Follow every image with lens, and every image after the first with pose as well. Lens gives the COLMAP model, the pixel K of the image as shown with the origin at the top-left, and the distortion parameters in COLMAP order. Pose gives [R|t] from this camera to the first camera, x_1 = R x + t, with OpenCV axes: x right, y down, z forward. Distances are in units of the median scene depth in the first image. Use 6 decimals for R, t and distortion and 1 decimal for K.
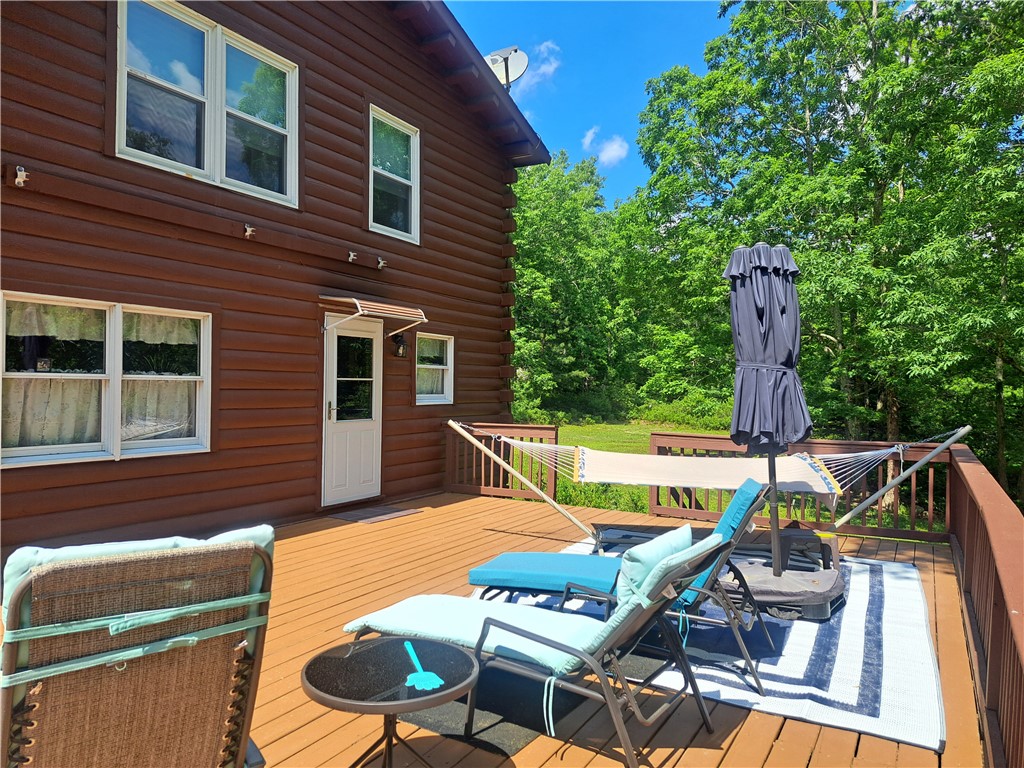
lens RADIAL K [[730.7, 0, 480.4], [0, 730.7, 390.2], [0, 0, 1]] dist [0.148378, -0.238195]
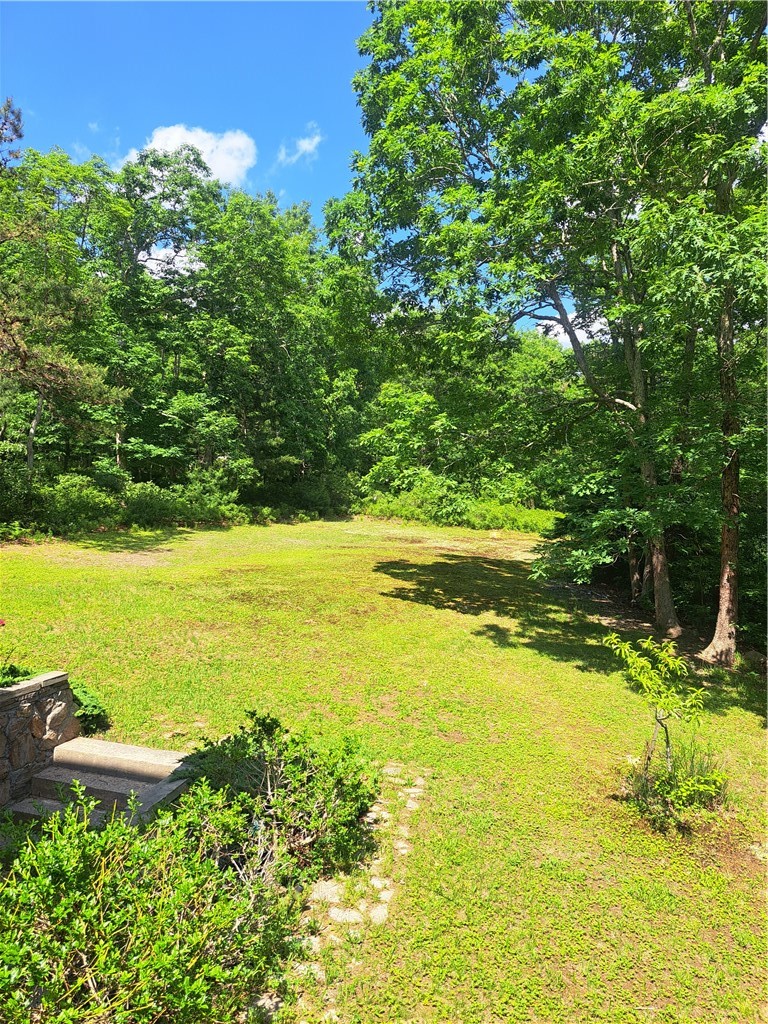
lens RADIAL K [[730.7, 0, 384.0], [0, 730.7, 512.0], [0, 0, 1]] dist [0.148378, -0.238195]
pose [[0.971470, -0.010611, 0.236926, 0.046763], [-0.000209, 0.998960, 0.045599, -0.001657], [-0.237164, -0.044348, 0.970457, 0.205388]]
